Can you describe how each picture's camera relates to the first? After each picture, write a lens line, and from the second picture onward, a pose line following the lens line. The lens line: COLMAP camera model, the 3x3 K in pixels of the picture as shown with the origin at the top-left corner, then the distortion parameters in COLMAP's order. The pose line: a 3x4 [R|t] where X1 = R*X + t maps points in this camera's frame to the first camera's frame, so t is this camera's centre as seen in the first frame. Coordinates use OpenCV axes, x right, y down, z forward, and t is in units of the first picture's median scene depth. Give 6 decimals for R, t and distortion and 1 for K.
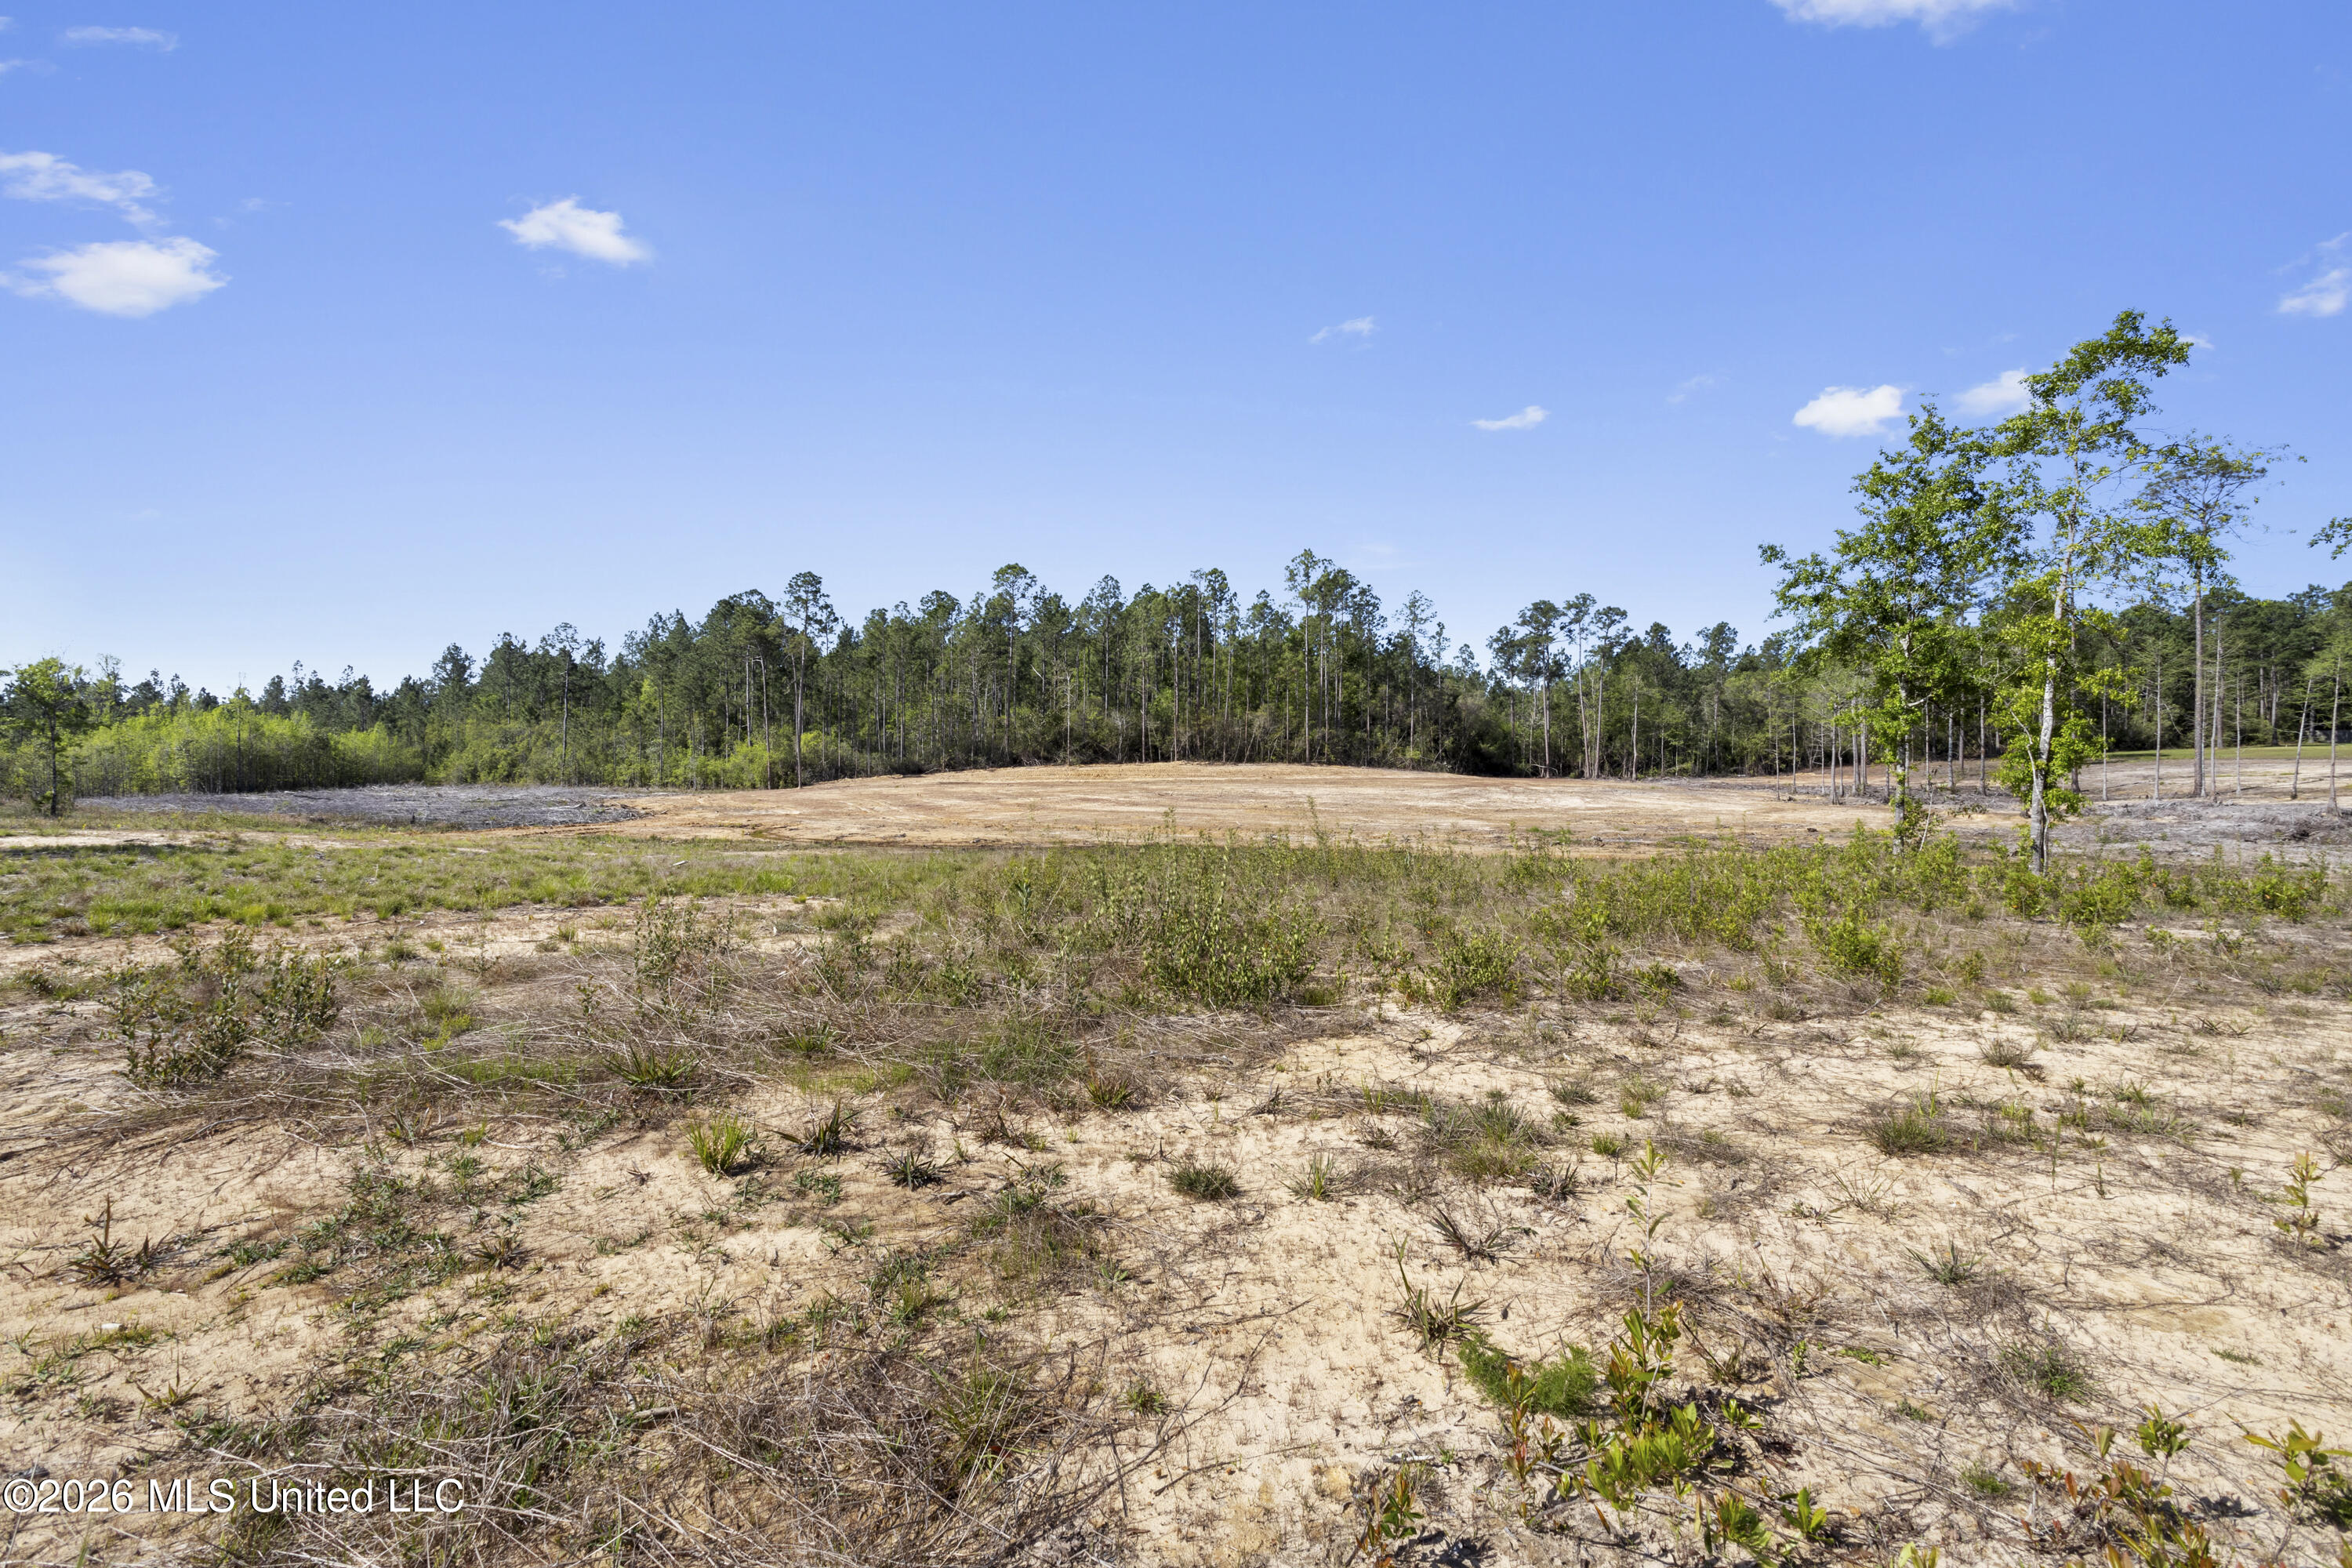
lens RADIAL K [[1127.3, 0, 1167.1], [0, 1127.3, 771.6], [0, 0, 1]] dist [-0.048016, 0.032283]
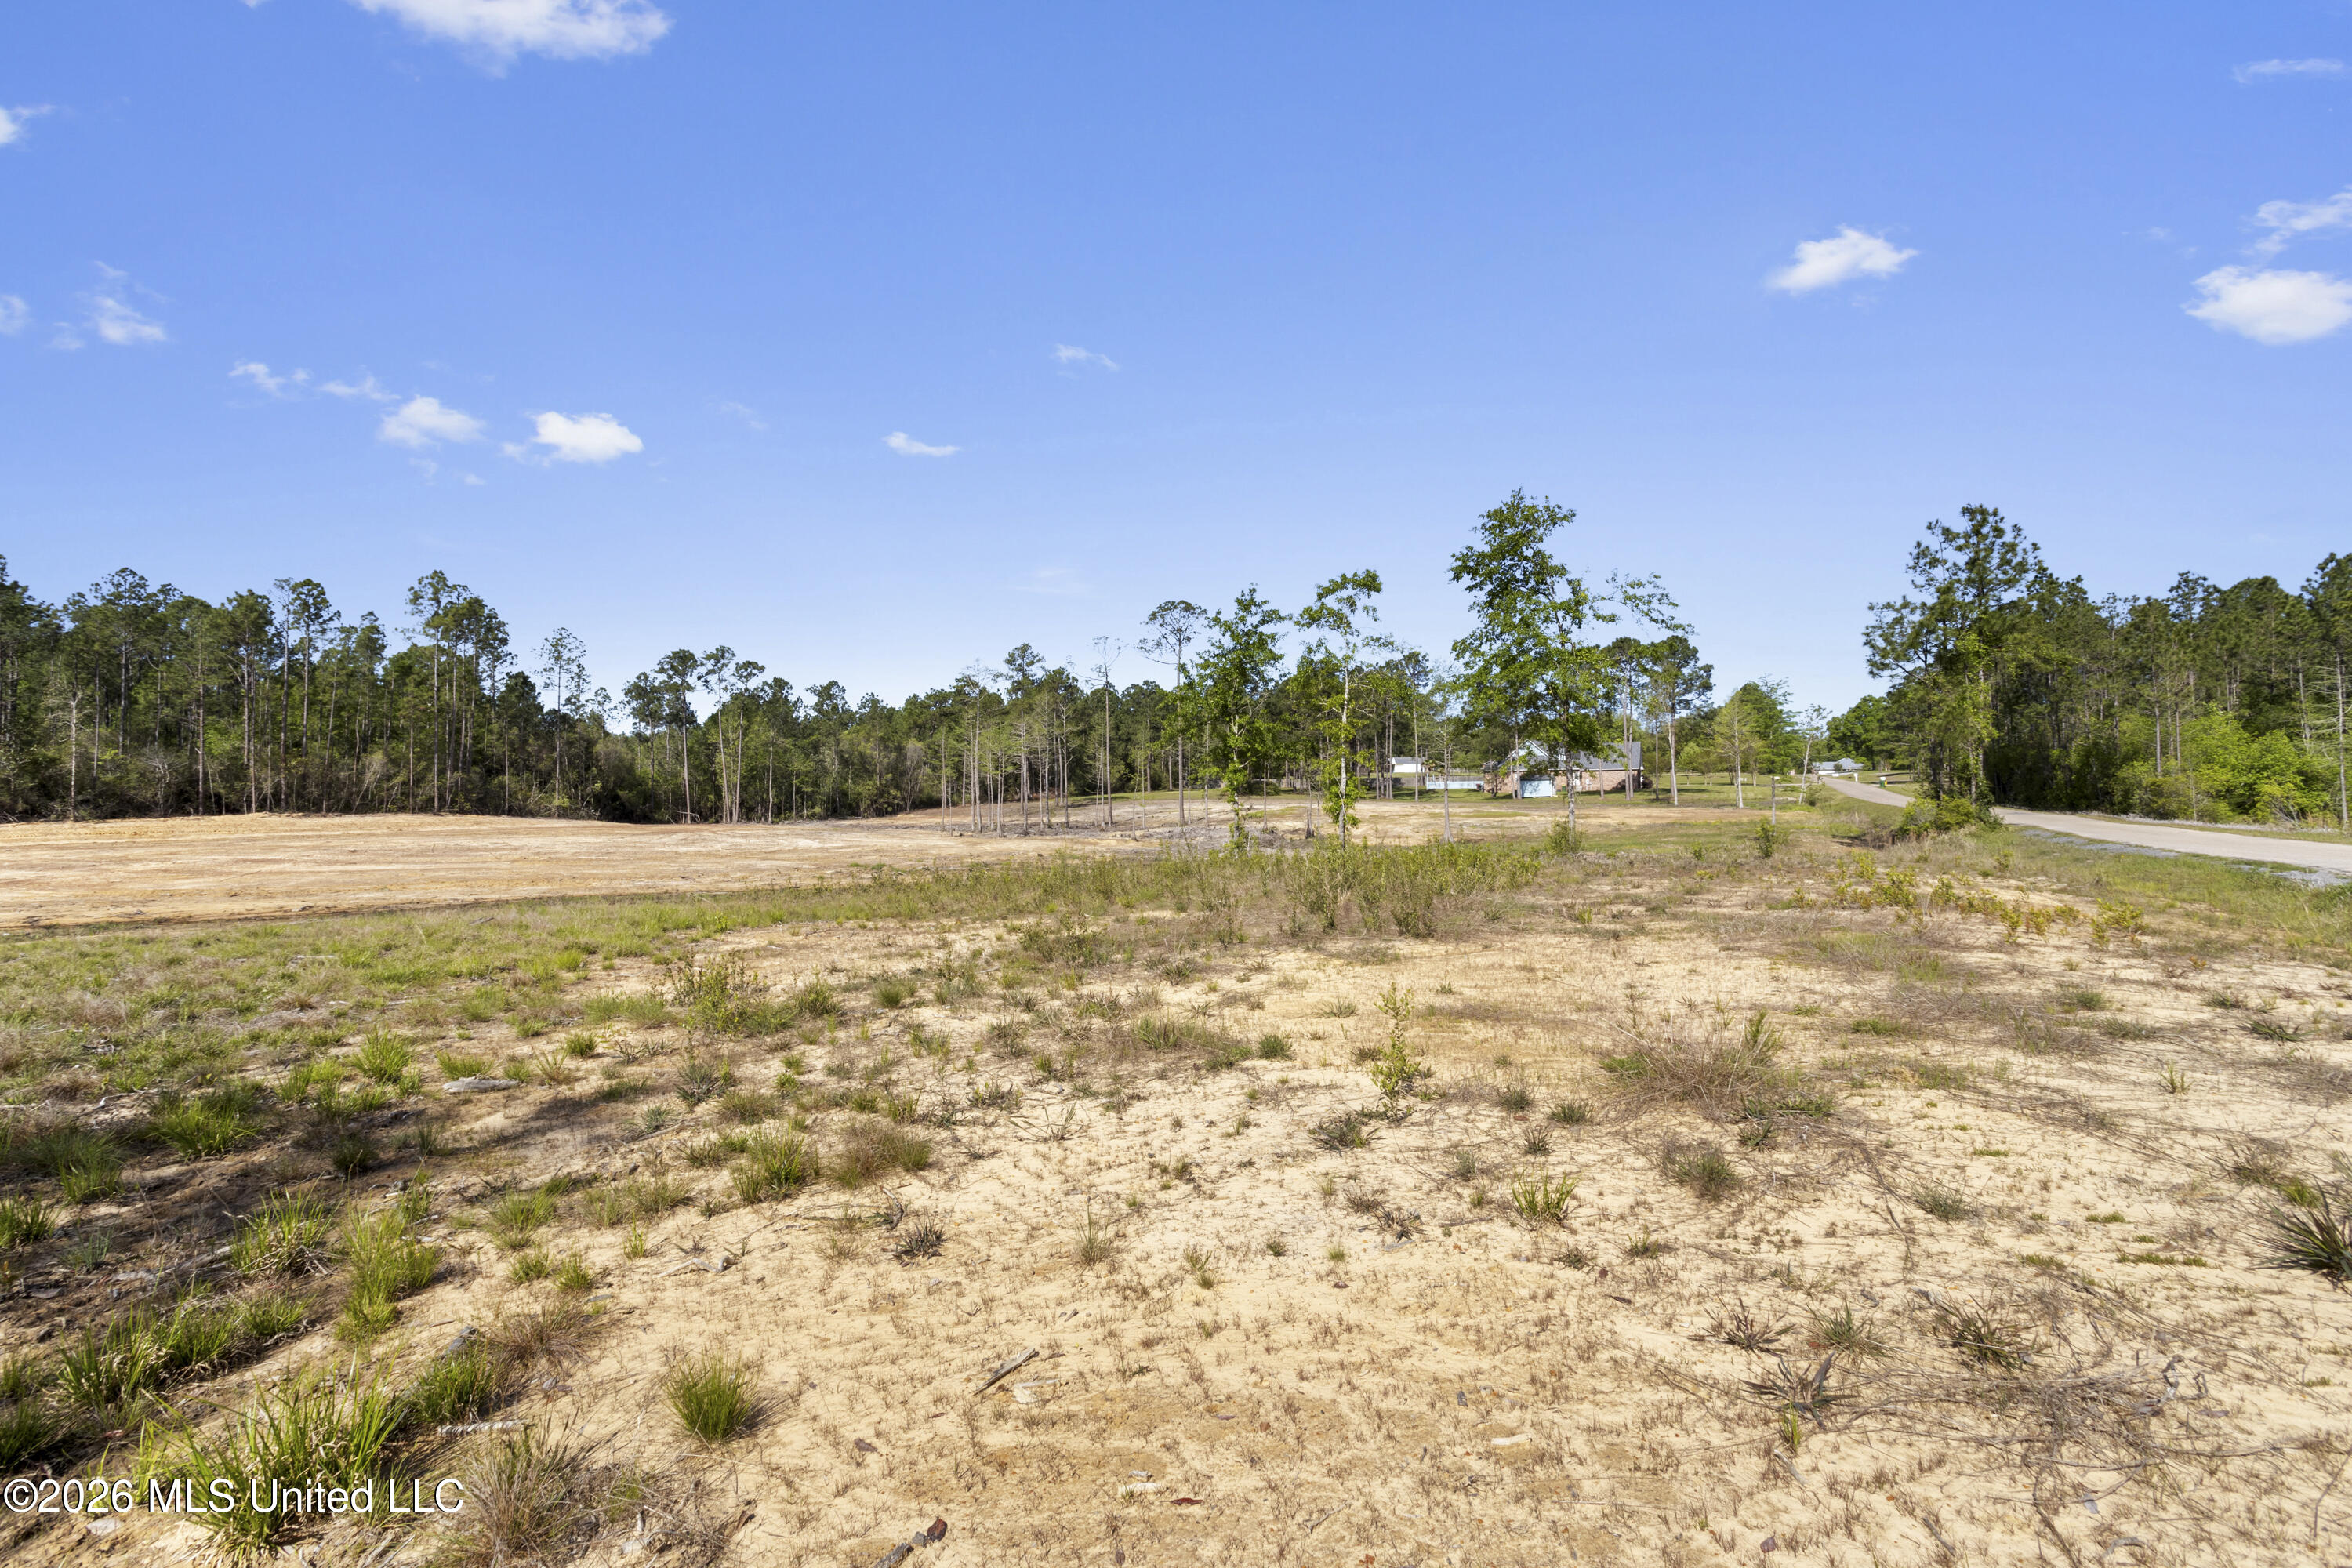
lens RADIAL K [[1127.3, 0, 1165.8], [0, 1127.3, 764.2], [0, 0, 1]] dist [-0.048016, 0.032283]
pose [[0.679283, 0.014180, 0.733739, -0.128848], [0.020672, 0.999047, -0.038445, -0.000321], [-0.733585, 0.041283, 0.678343, -0.010300]]
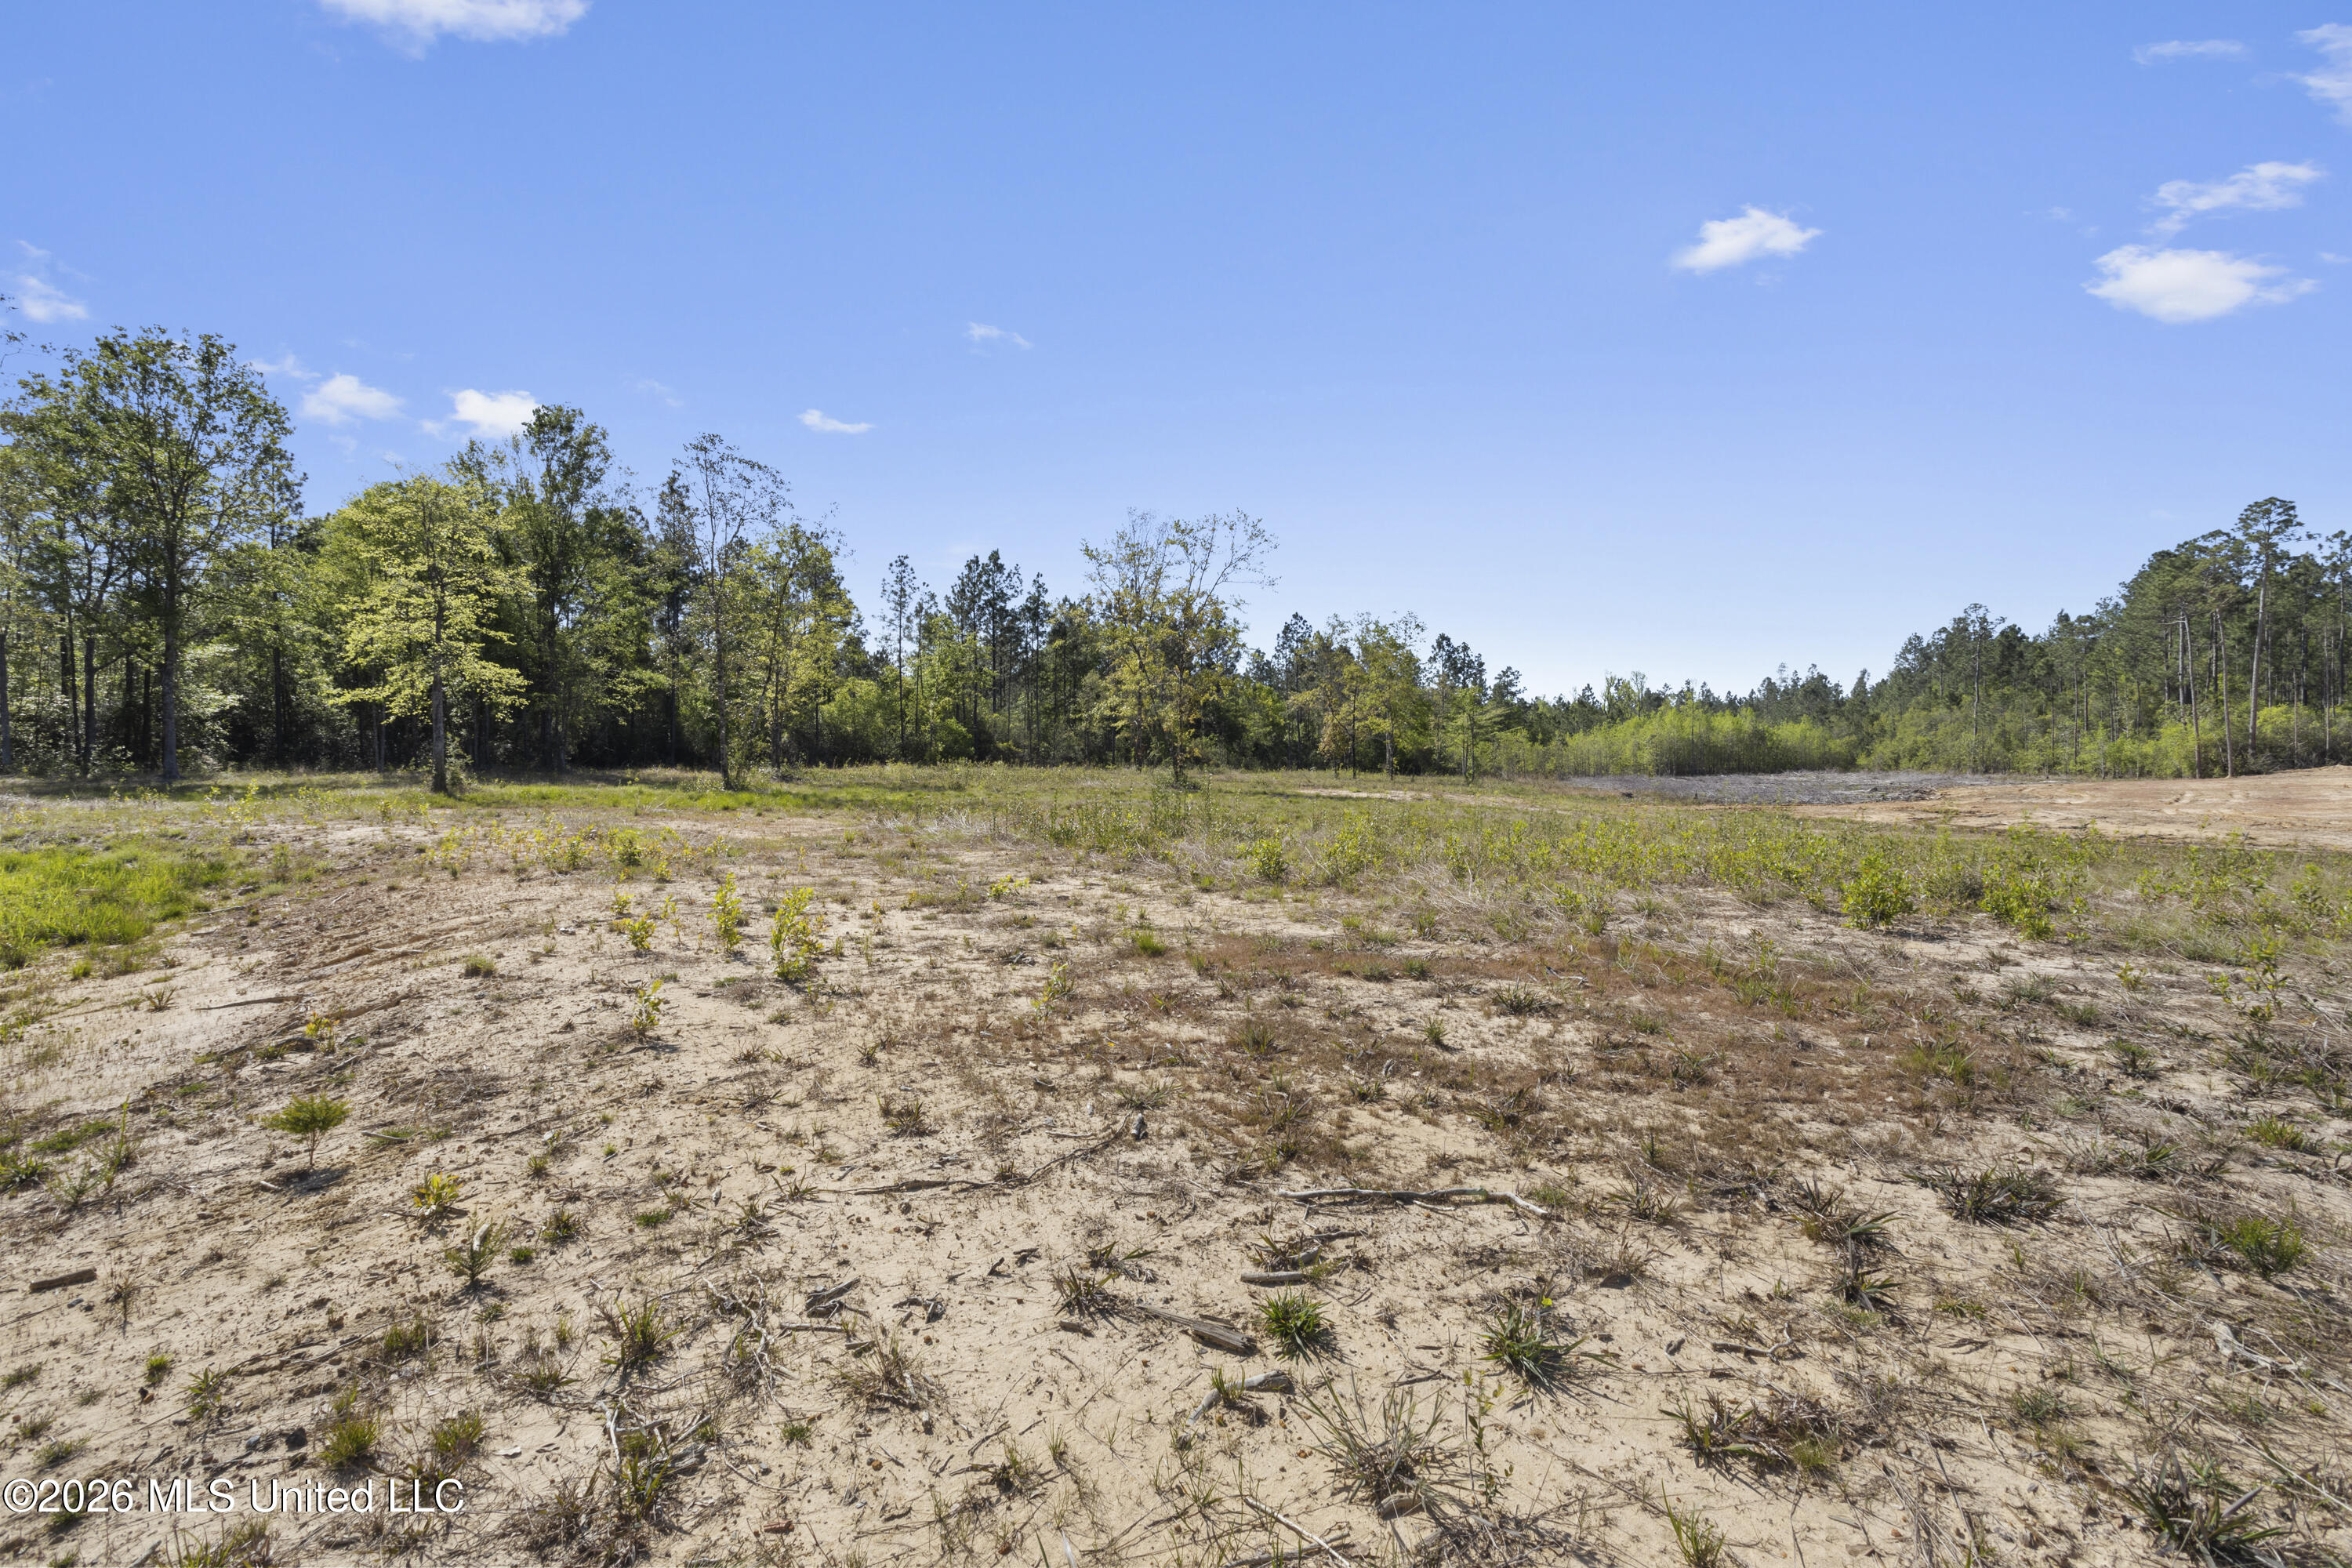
lens RADIAL K [[1127.3, 0, 1169.5], [0, 1127.3, 758.8], [0, 0, 1]] dist [-0.048016, 0.032283]
pose [[0.334818, -0.004264, -0.942273, 0.133461], [0.002871, 0.999990, -0.003505, 0.002201], [0.942279, -0.001532, 0.334827, 0.024944]]
